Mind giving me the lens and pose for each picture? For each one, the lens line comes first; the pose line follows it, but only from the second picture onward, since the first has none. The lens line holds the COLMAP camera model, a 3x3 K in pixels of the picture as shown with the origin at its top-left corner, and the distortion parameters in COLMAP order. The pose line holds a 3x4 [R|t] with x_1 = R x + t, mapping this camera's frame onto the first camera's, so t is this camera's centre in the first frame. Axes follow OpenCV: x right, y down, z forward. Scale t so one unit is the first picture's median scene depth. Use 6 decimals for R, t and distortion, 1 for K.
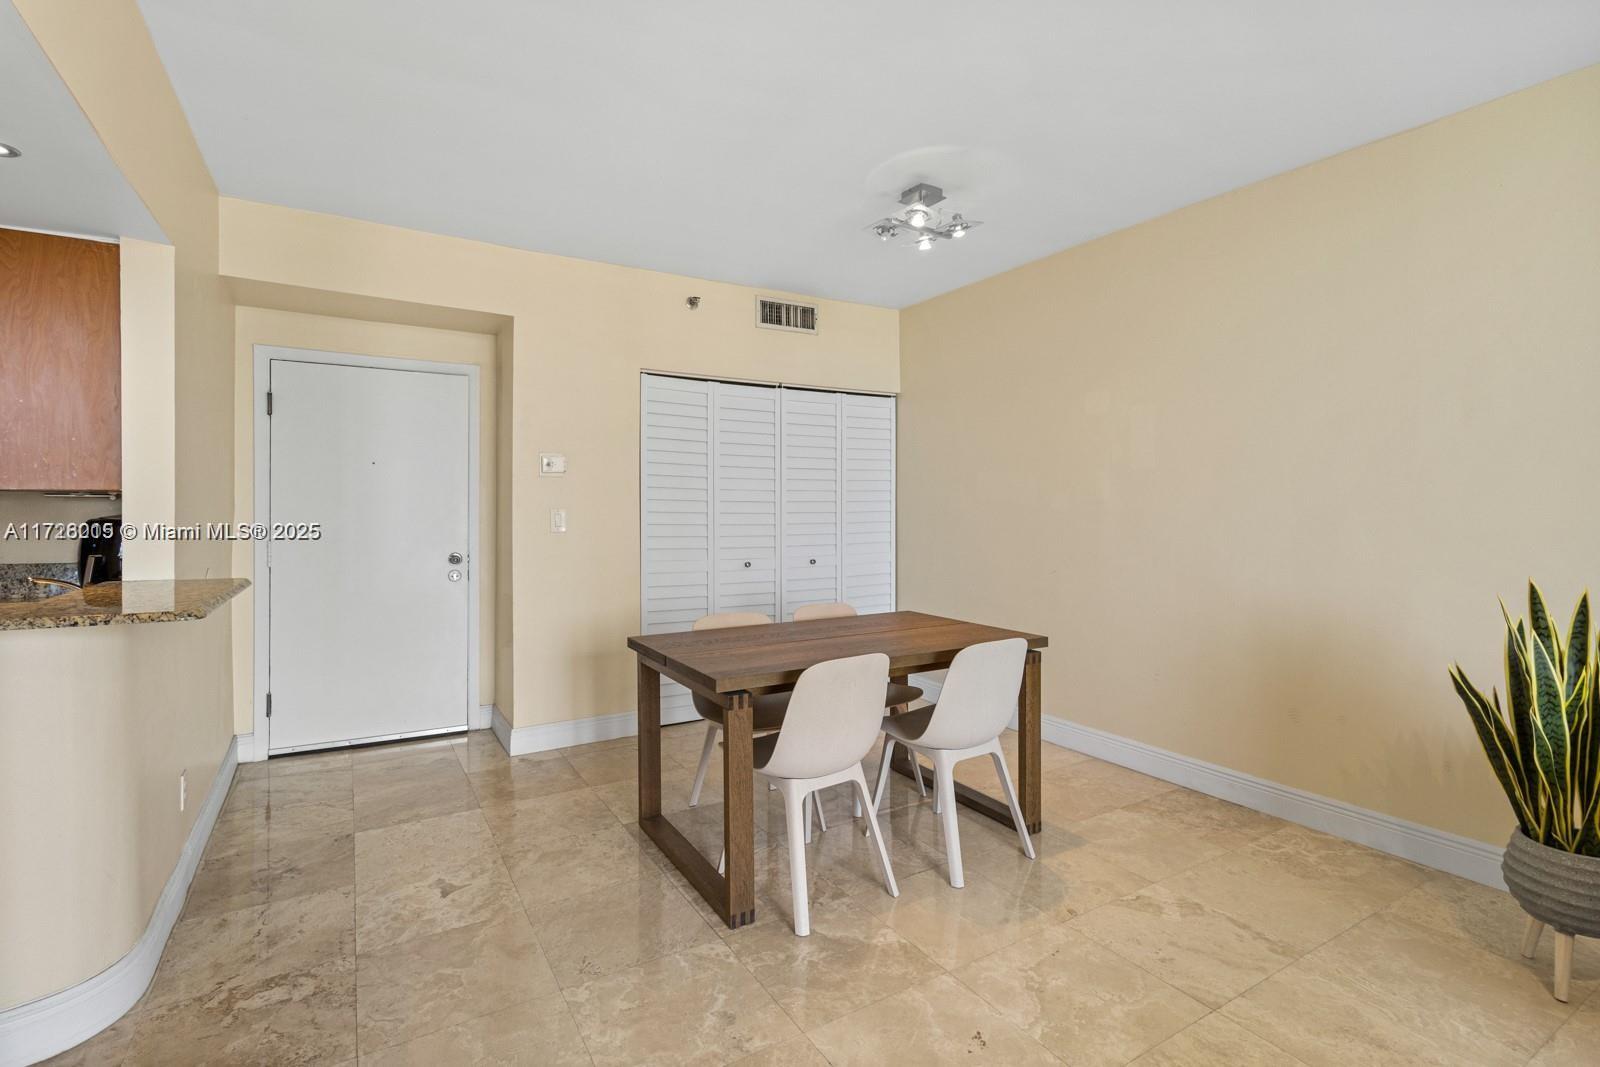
lens RADIAL K [[742.8, 0, 799.7], [0, 742.8, 511.2], [0, 0, 1]] dist [0.000693, -0.000140]
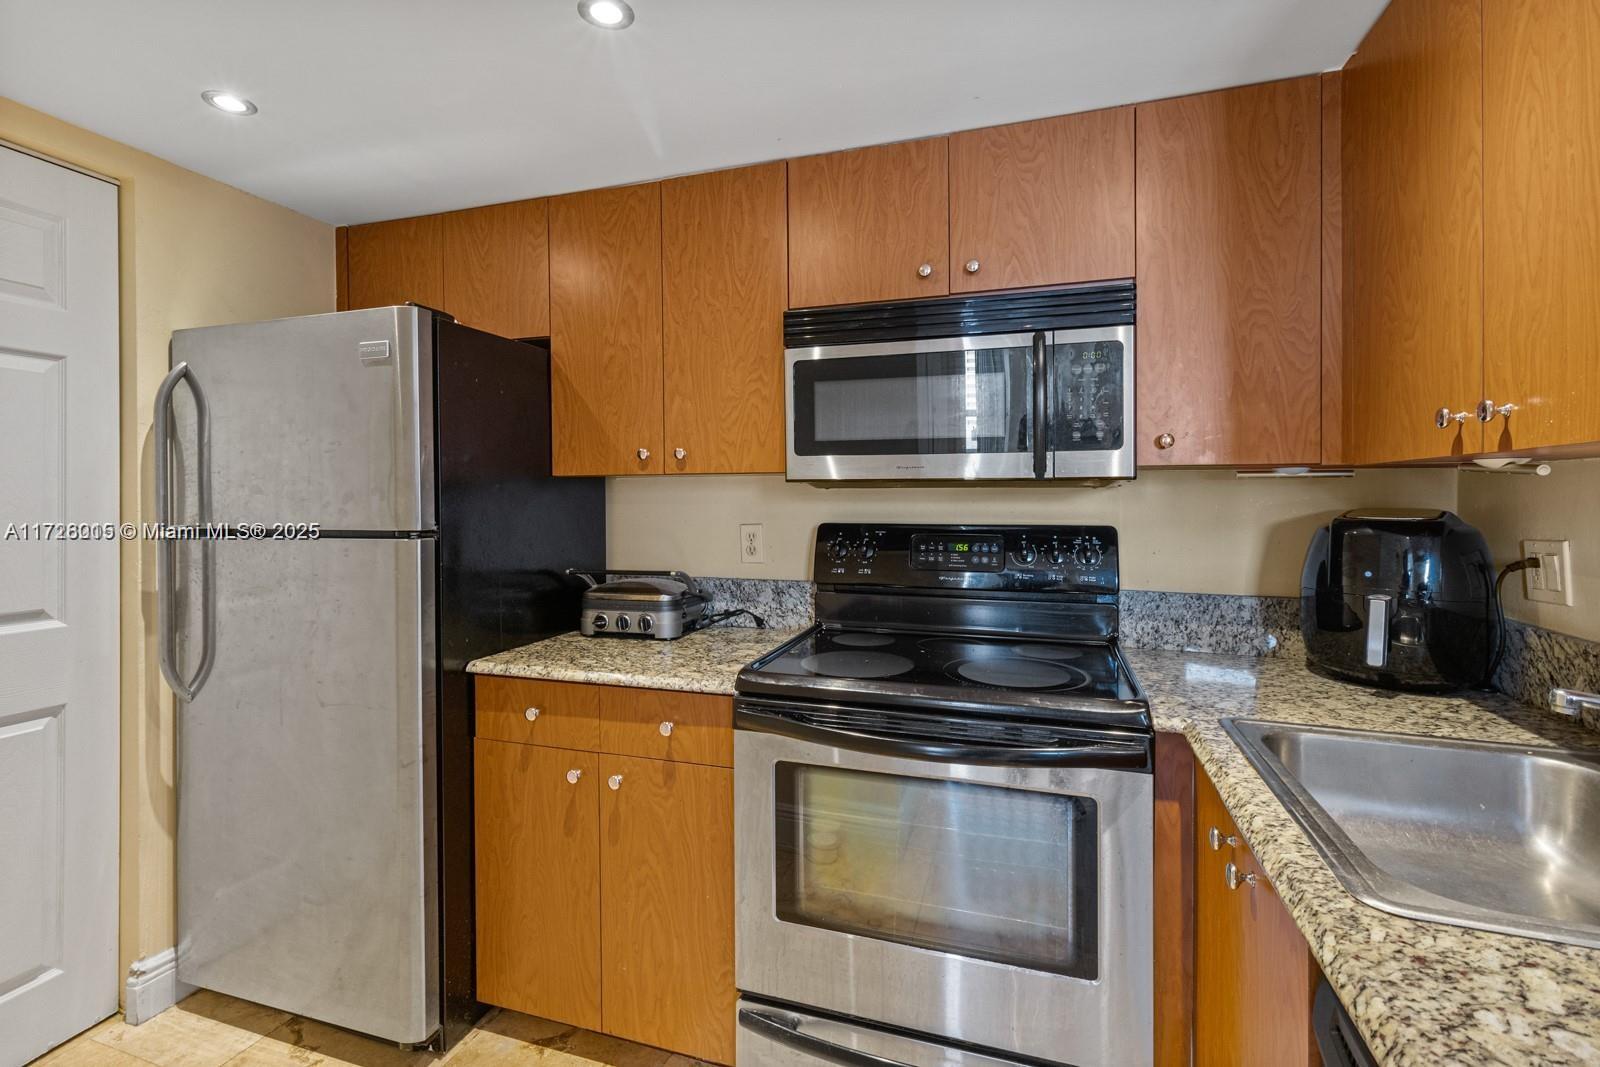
lens RADIAL K [[742.8, 0, 780.9], [0, 742.8, 502.5], [0, 0, 1]] dist [0.000693, -0.000140]
pose [[0.616693, -0.001751, -0.787202, -0.815314], [0.001388, 0.999998, -0.001137, 0.001322], [0.787202, -0.000391, 0.616695, 0.397662]]
